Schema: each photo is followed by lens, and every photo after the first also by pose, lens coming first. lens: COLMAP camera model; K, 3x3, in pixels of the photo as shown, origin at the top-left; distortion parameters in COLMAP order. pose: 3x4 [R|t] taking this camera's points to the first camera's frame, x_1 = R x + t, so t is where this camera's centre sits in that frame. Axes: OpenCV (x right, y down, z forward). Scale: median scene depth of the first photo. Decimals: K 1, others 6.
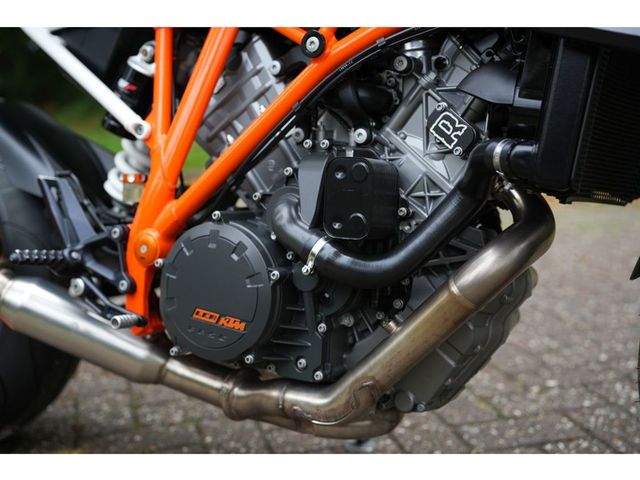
lens RADIAL K [[892.1, 0, 320.0], [0, 892.1, 240.0], [0, 0, 1]] dist [-0.109944, 1.100985]
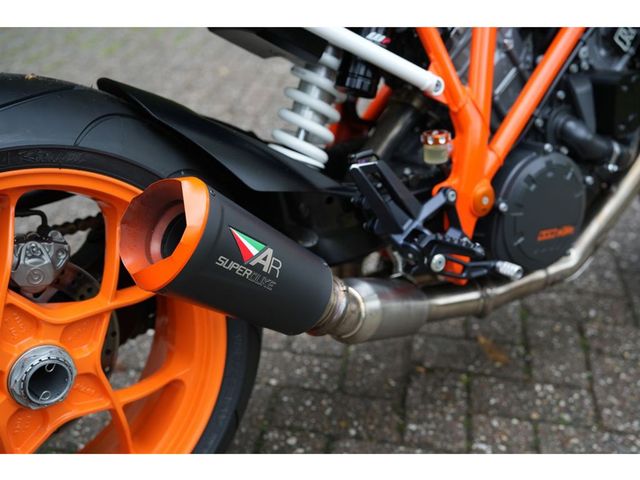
lens RADIAL K [[892.1, 0, 320.0], [0, 892.1, 240.0], [0, 0, 1]] dist [-0.109944, 1.100985]
pose [[0.396184, -0.364328, 0.842795, -1.158091], [0.136418, 0.931075, 0.338362, -0.320916], [-0.907980, -0.019081, 0.418578, 0.738541]]
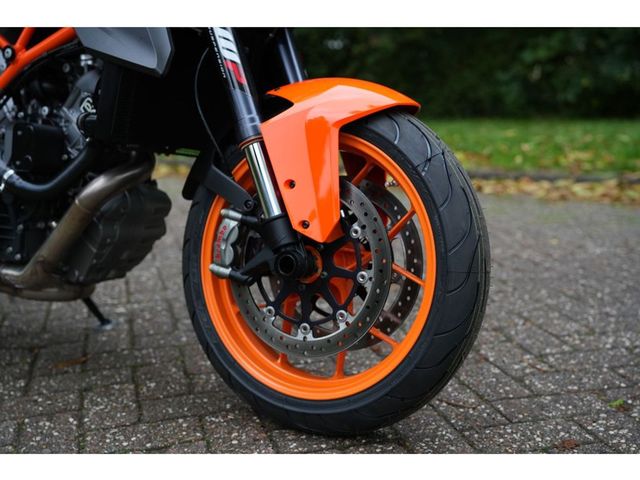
lens RADIAL K [[892.1, 0, 320.0], [0, 892.1, 240.0], [0, 0, 1]] dist [-0.109944, 1.100985]
pose [[0.999136, 0.032843, -0.025453, 0.556353], [-0.032814, 0.999460, 0.001546, 0.093972], [0.025490, -0.000710, 0.999675, -0.589299]]
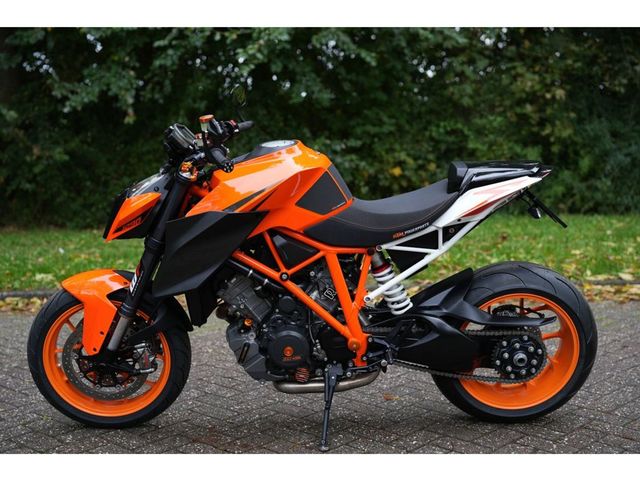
lens RADIAL K [[887.5, 0, 320.0], [0, 887.5, 240.0], [0, 0, 1]] dist [-0.124734, 1.106117]
pose [[0.848344, -0.021433, 0.529012, -1.594640], [0.068052, 0.995306, -0.068805, -0.174075], [-0.525054, 0.094371, 0.845821, -0.752945]]
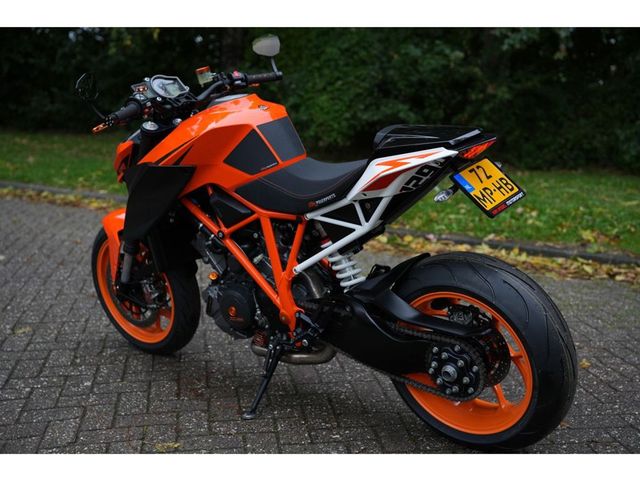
lens RADIAL K [[887.5, 0, 320.0], [0, 887.5, 240.0], [0, 0, 1]] dist [-0.124734, 1.106117]
pose [[0.990120, 0.072173, -0.120219, 0.263181], [-0.071986, 0.997388, 0.005902, -0.272911], [0.120331, 0.002811, 0.992730, -0.971520]]
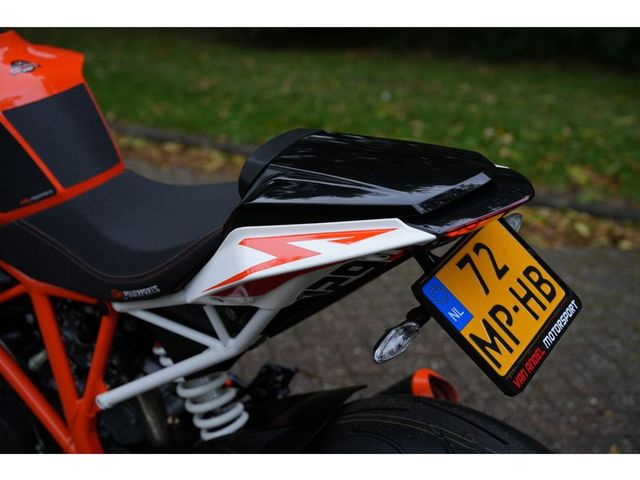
lens RADIAL K [[892.1, 0, 320.0], [0, 892.1, 240.0], [0, 0, 1]] dist [-0.109944, 1.100985]
pose [[0.995142, 0.084594, -0.050359, 0.254651], [-0.076399, 0.986193, 0.146923, -0.592150], [0.062092, -0.142362, 0.987865, 0.260950]]
